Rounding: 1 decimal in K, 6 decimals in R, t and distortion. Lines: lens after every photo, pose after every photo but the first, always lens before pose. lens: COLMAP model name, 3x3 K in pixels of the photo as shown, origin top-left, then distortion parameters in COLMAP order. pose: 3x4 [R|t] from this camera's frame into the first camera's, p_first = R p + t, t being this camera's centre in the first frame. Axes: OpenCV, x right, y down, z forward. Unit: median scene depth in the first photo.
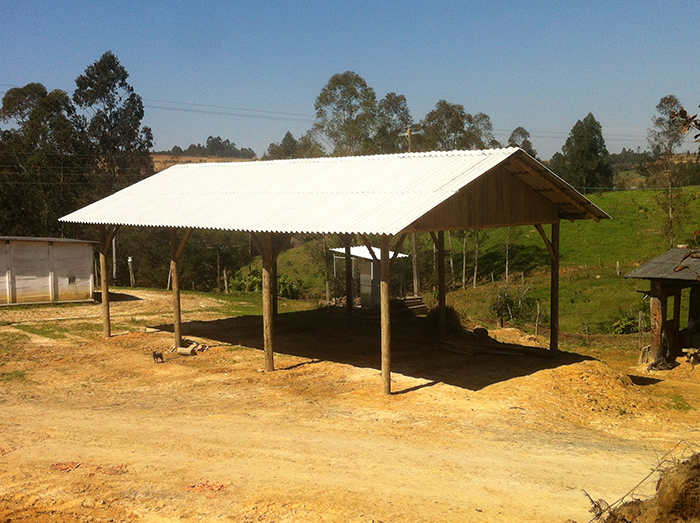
lens RADIAL K [[857.3, 0, 360.8], [0, 857.3, 282.2], [0, 0, 1]] dist [-0.002545, -0.007985]
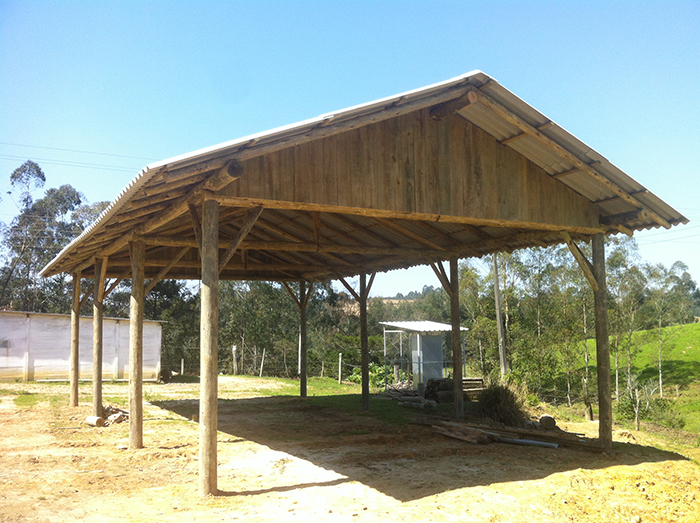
lens RADIAL K [[670.5, 0, 350.0], [0, 670.5, 261.5], [0, 0, 1]] dist [0.028820, -0.177520]
pose [[0.958002, -0.034238, -0.284710, 0.182241], [-0.024763, 0.979261, -0.201084, 0.053664], [0.285690, 0.199689, 0.937286, 0.456686]]
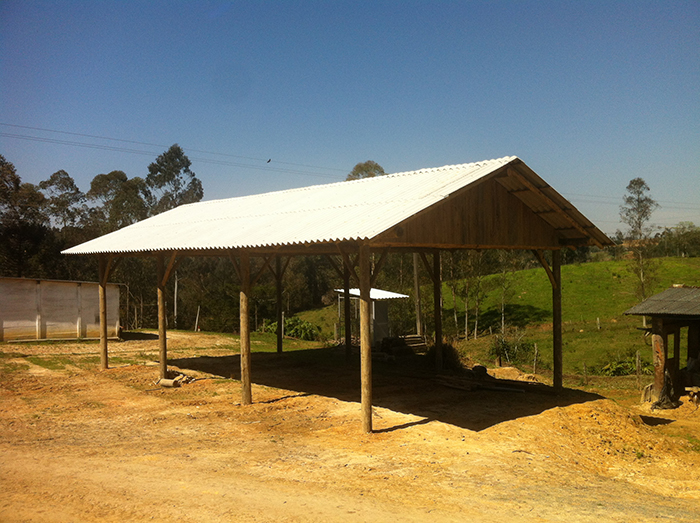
lens RADIAL K [[670.5, 0, 350.0], [0, 670.5, 261.5], [0, 0, 1]] dist [0.028820, -0.177520]
pose [[0.998538, 0.001140, -0.054040, 0.037339], [-0.007339, 0.993378, -0.114659, 0.029026], [0.053551, 0.114888, 0.991934, 0.238866]]
